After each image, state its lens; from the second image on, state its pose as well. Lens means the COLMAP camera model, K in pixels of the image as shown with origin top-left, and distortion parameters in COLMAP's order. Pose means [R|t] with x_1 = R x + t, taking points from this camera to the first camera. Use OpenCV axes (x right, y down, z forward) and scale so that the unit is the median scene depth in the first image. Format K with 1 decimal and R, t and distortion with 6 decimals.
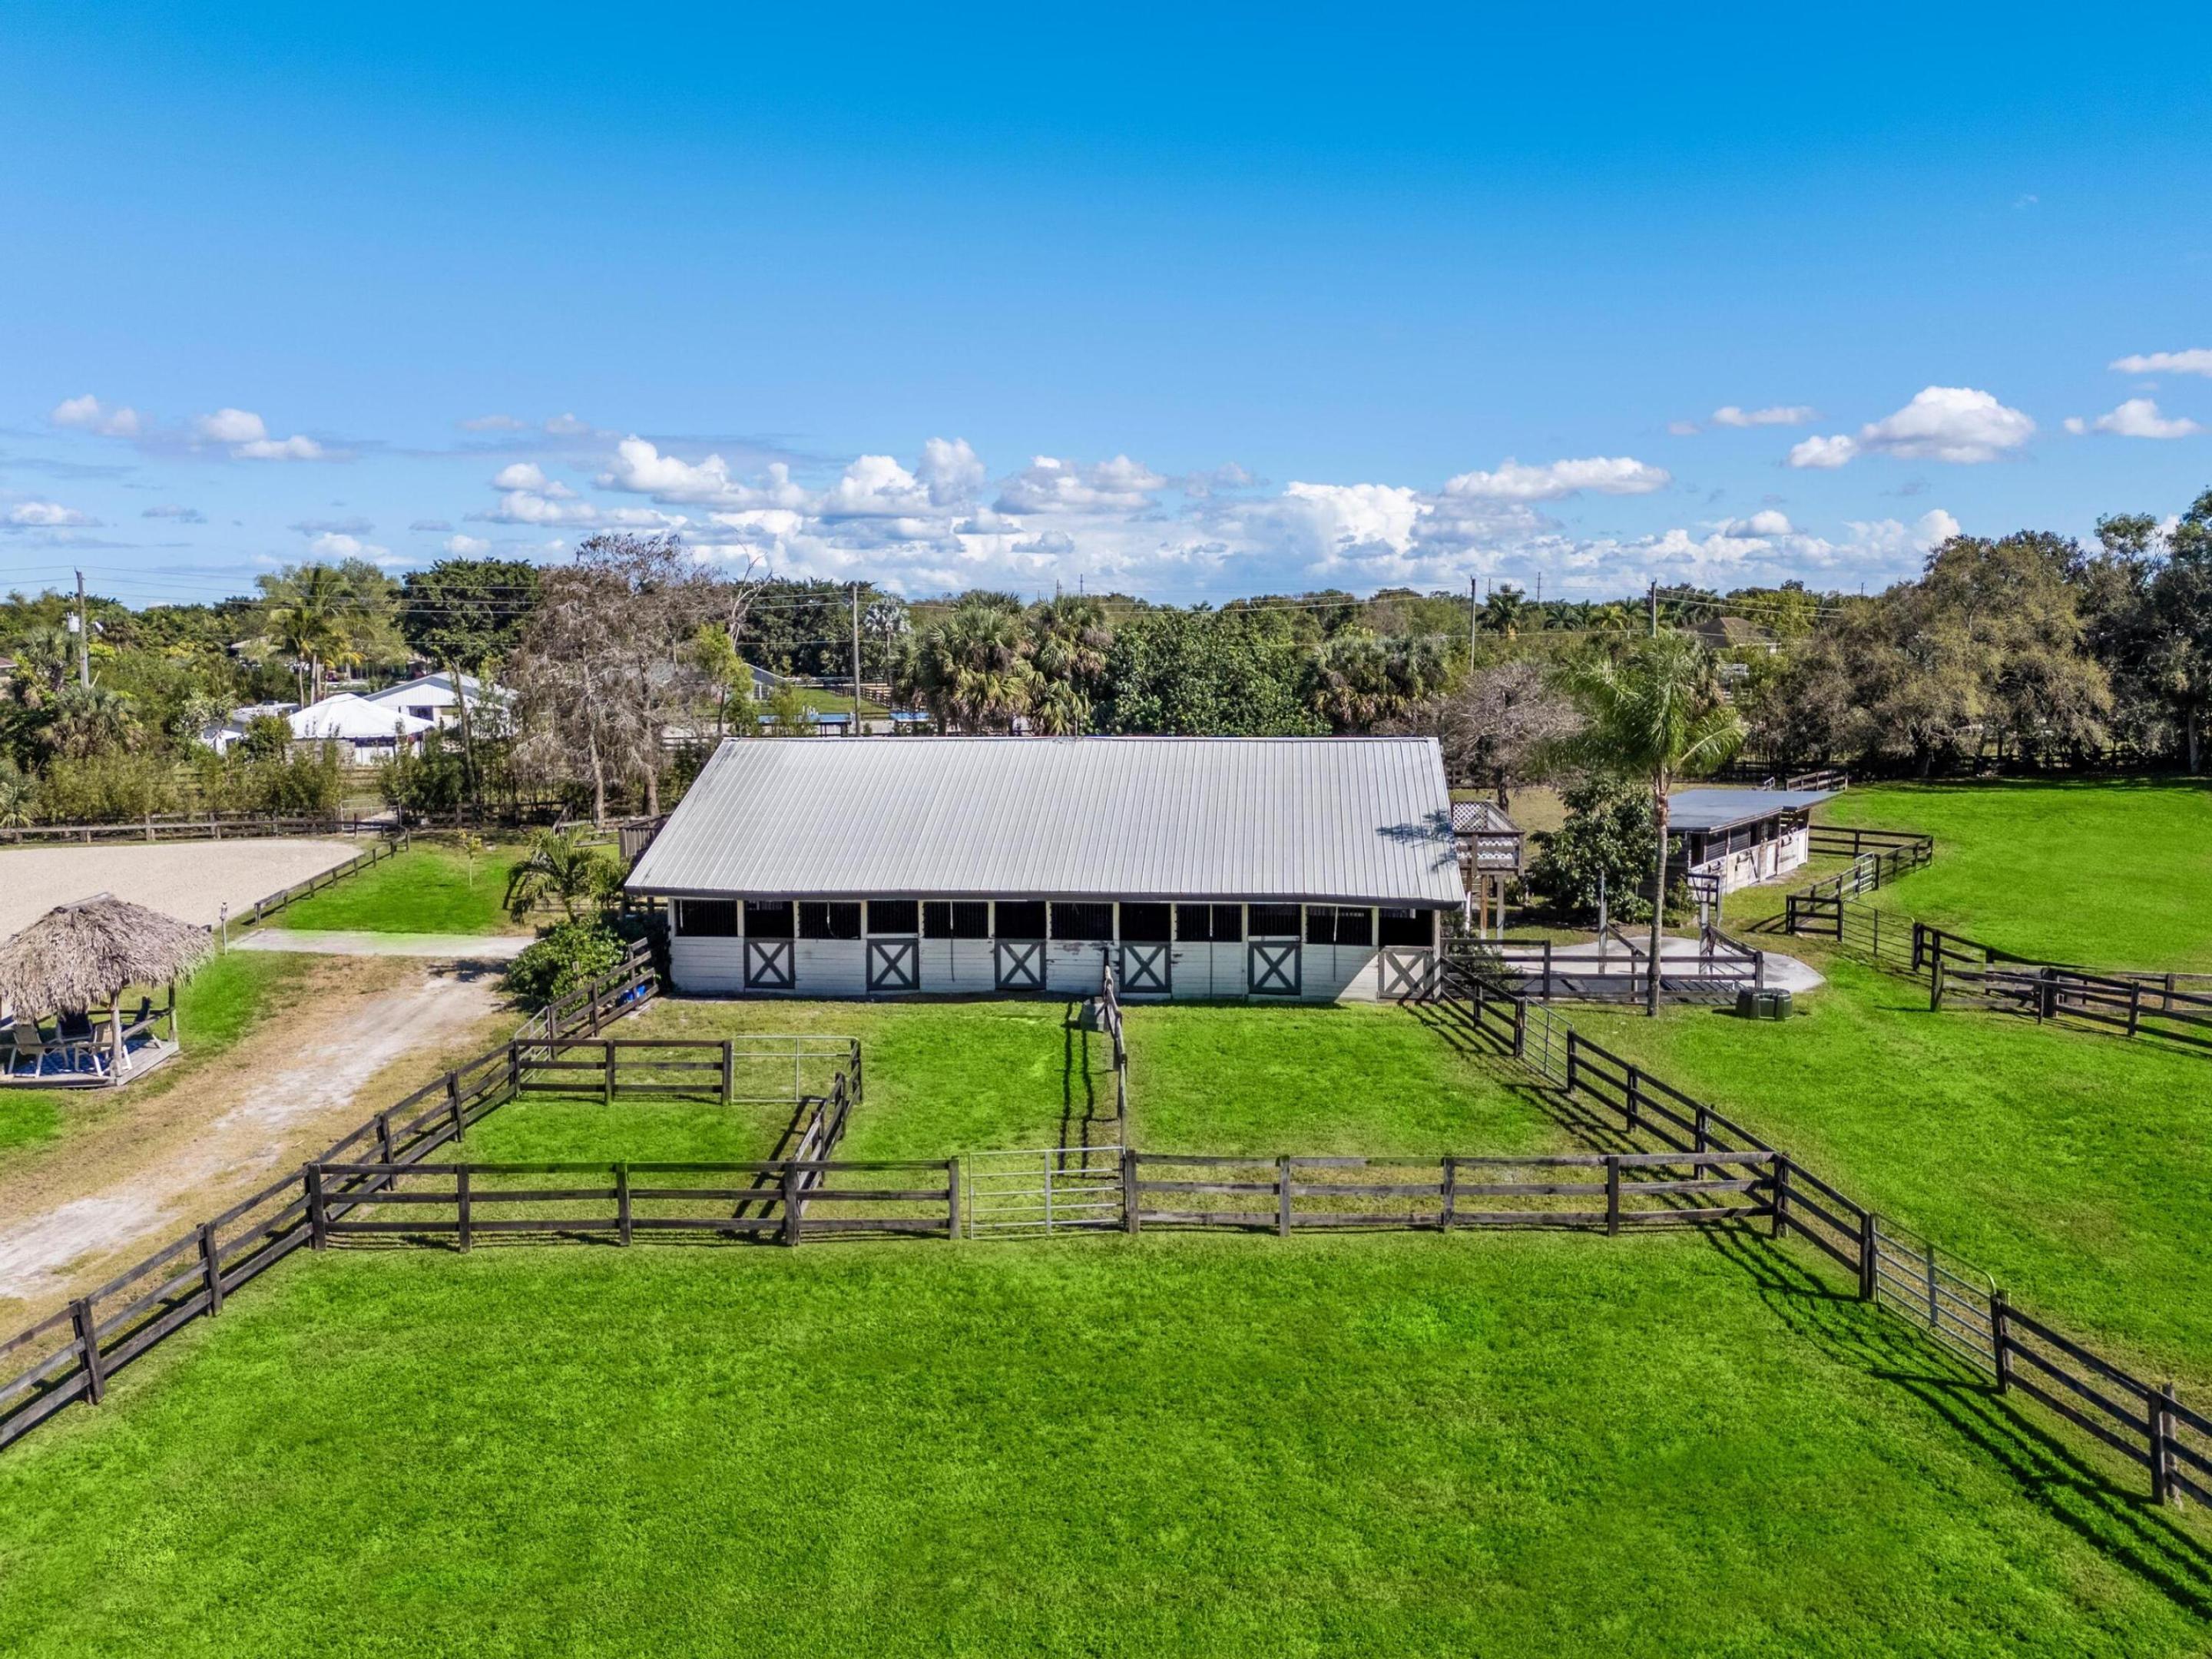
lens RADIAL K [[1624.6, 0, 1105.5], [0, 1624.6, 936.1], [0, 0, 1]] dist [0.076863, -0.106511]
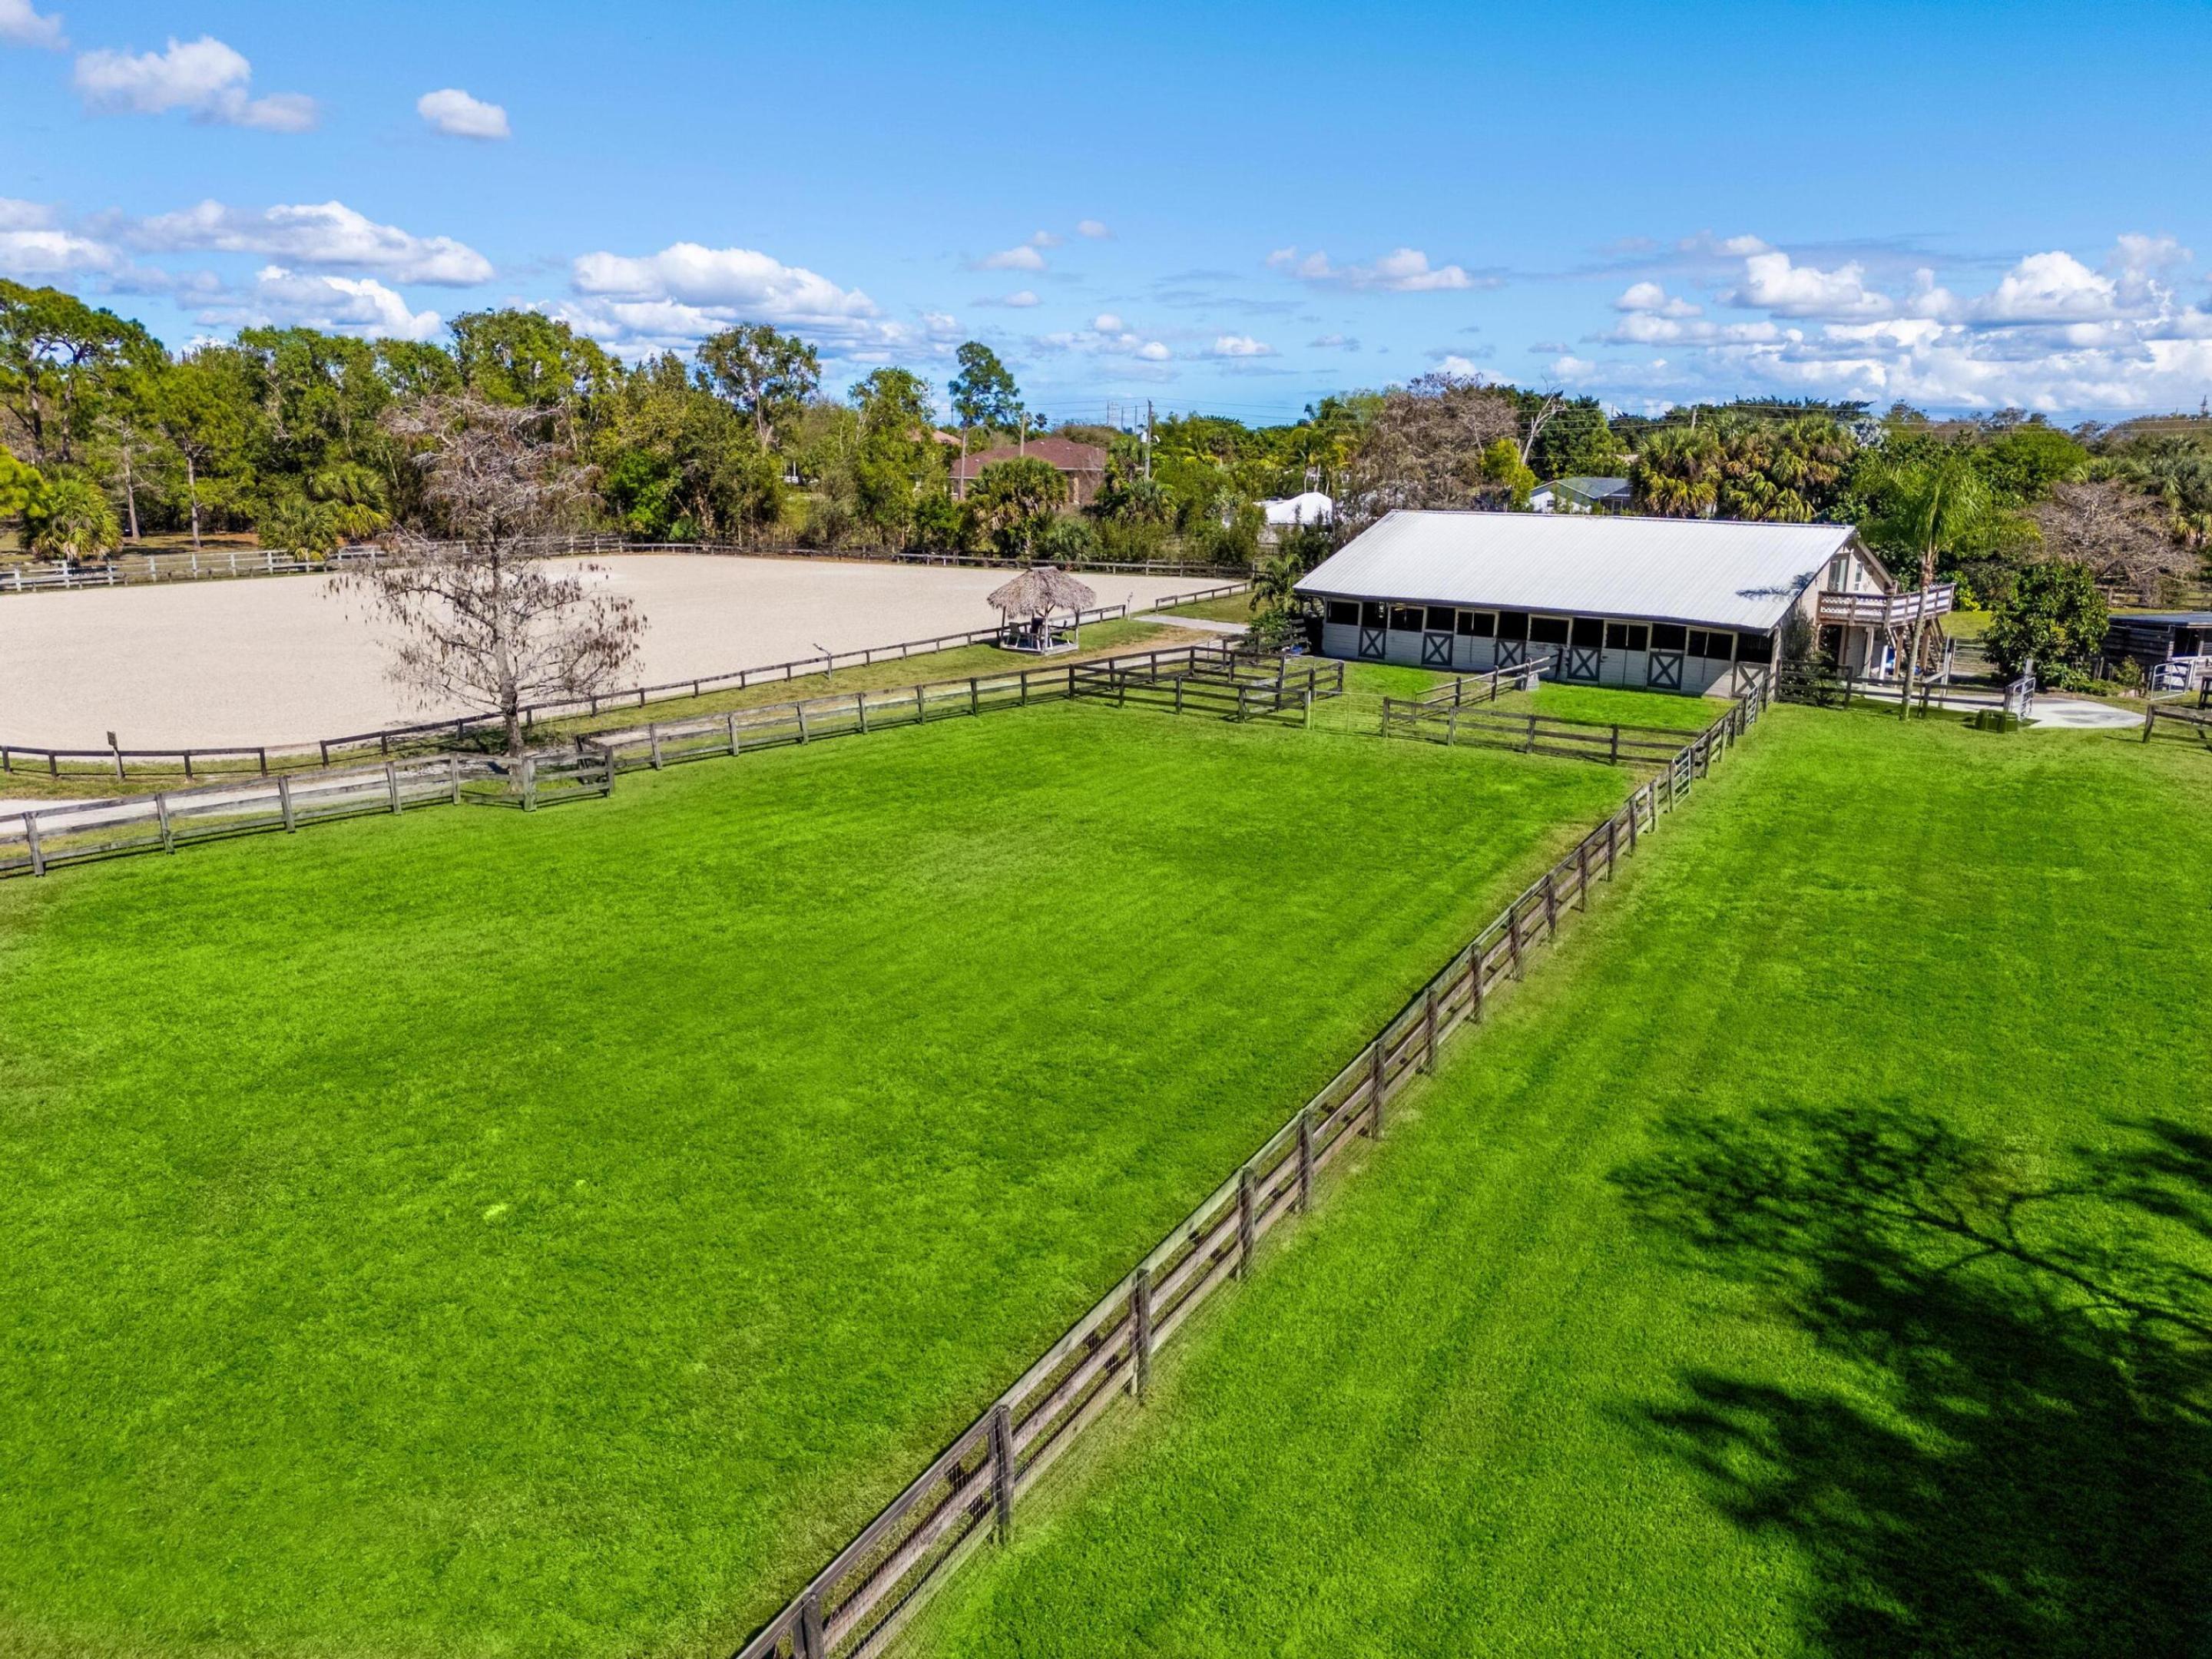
lens RADIAL K [[1652.5, 0, 1111.0], [0, 1652.5, 821.6], [0, 0, 1]] dist [0.080986, -0.120394]
pose [[0.801478, 0.144875, -0.580210, 0.326495], [-0.124733, 0.989371, 0.074740, 0.057313], [0.584871, 0.012469, 0.811030, -0.298007]]
